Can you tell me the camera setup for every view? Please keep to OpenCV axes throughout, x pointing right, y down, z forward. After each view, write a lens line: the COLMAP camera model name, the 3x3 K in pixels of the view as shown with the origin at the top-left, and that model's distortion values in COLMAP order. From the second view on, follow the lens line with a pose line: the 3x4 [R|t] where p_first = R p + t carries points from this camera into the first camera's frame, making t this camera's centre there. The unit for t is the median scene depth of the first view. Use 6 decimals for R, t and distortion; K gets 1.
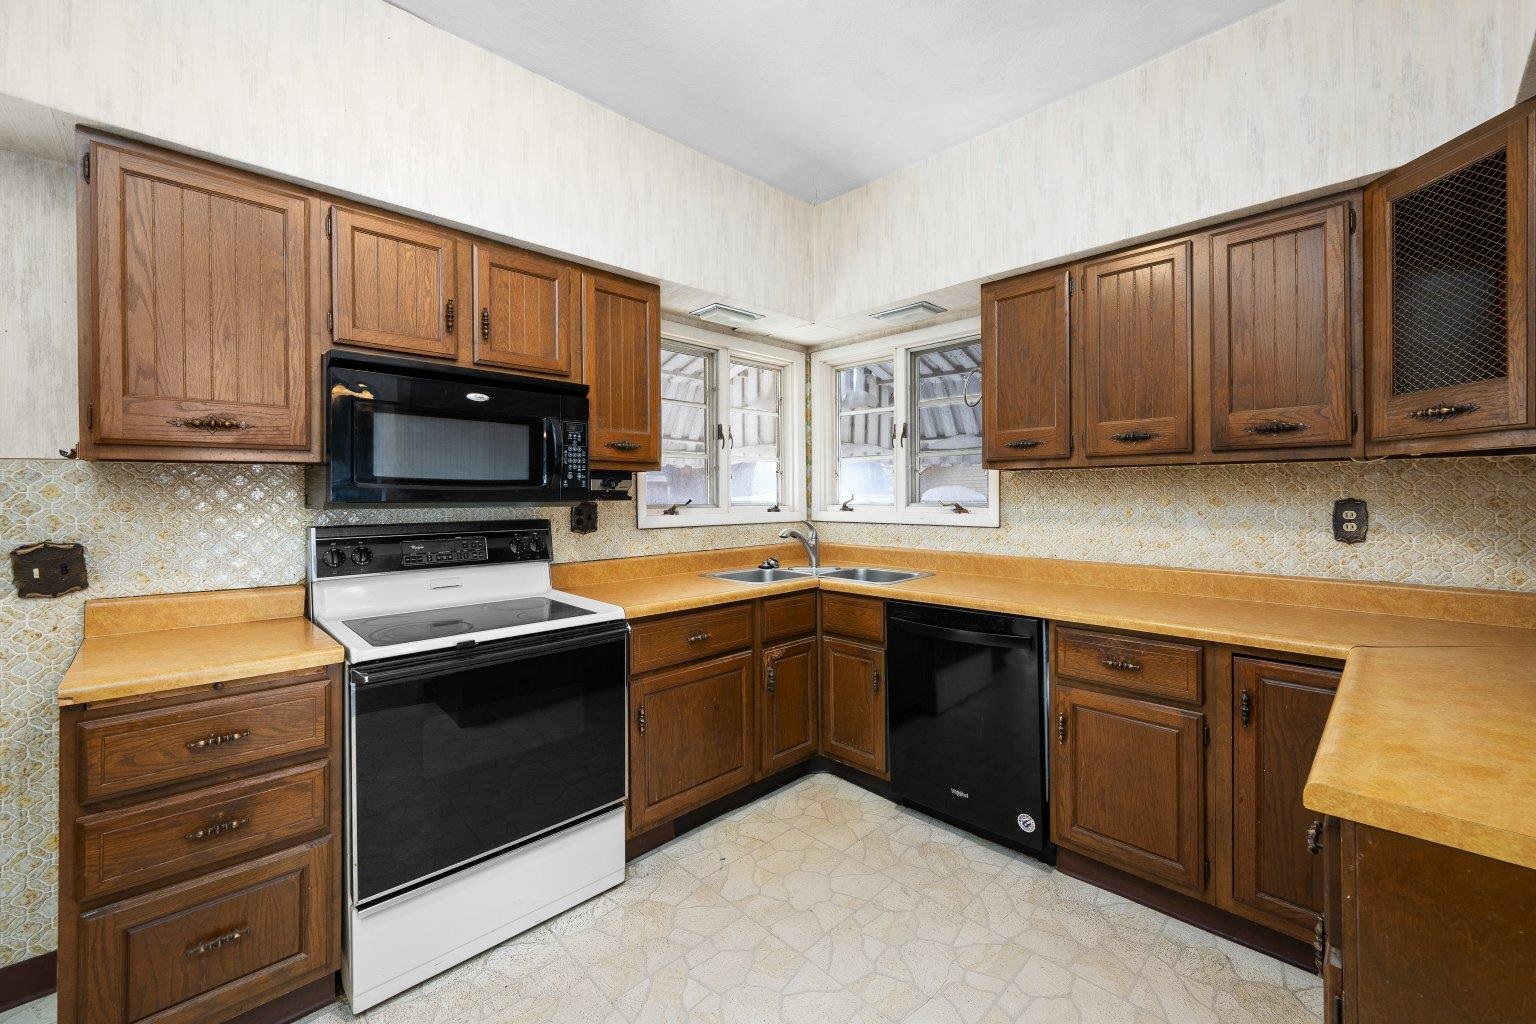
lens RADIAL K [[623.3, 0, 773.3], [0, 623.3, 494.7], [0, 0, 1]] dist [0.000188, 0.000091]
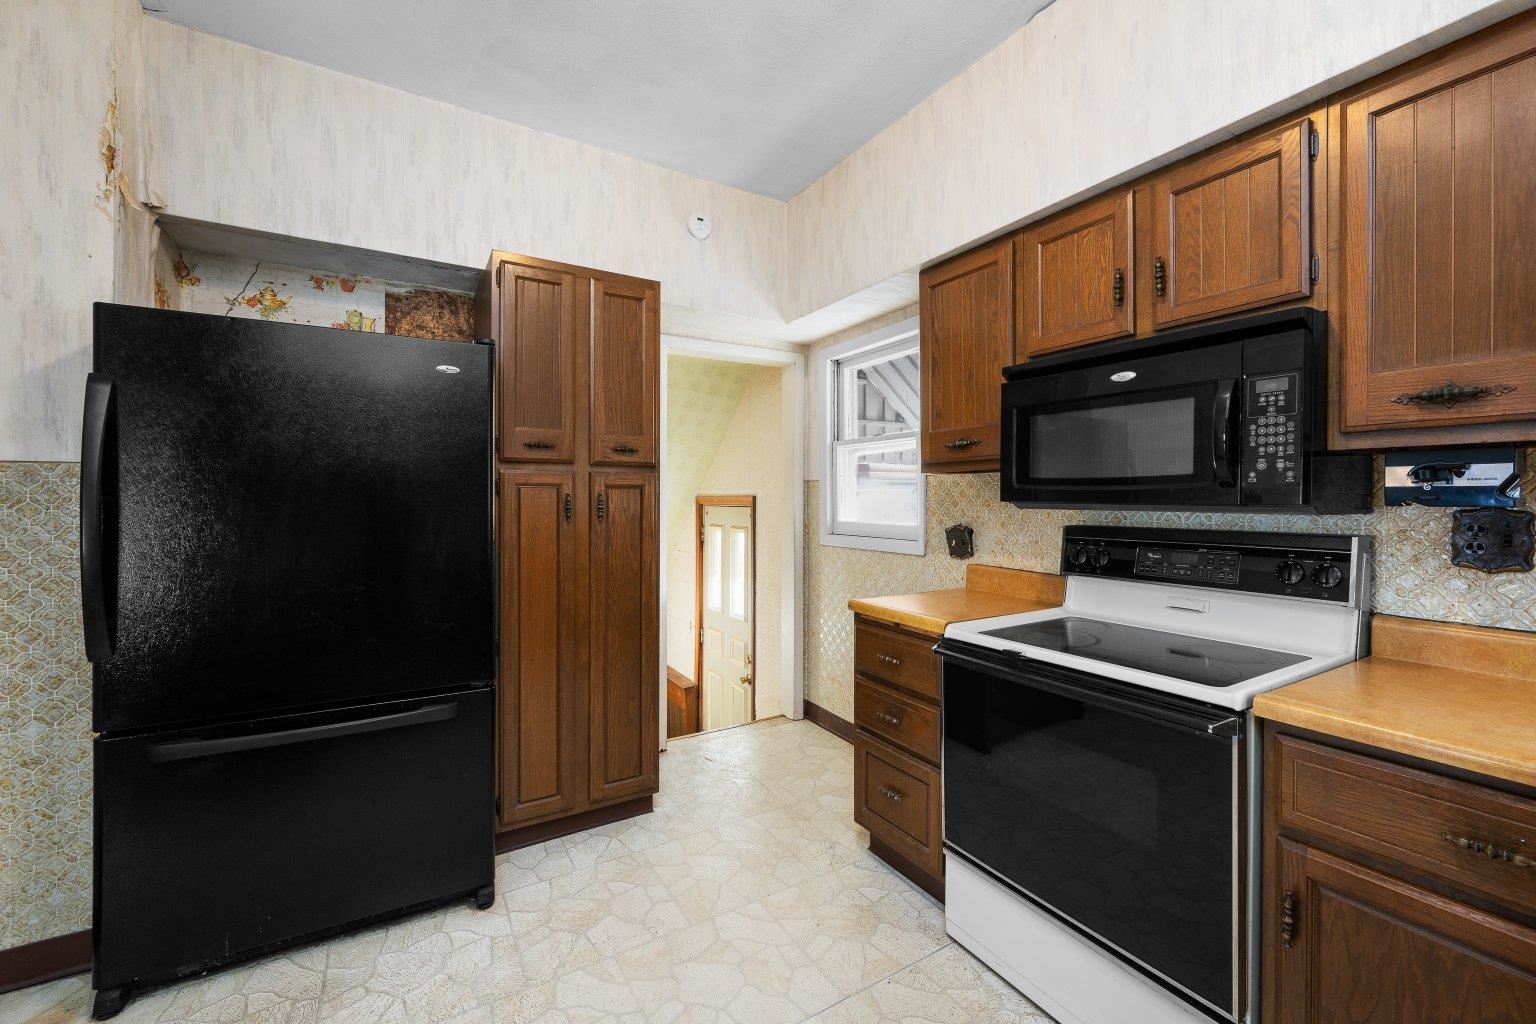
lens RADIAL K [[628.6, 0, 767.8], [0, 628.6, 505.4], [0, 0, 1]] dist [-0.001242, 0.000172]
pose [[-0.230316, 0.013362, -0.973024, 0.440151], [-0.003488, 0.999888, 0.014557, 0.003218], [0.973110, 0.006746, -0.230244, 0.735547]]
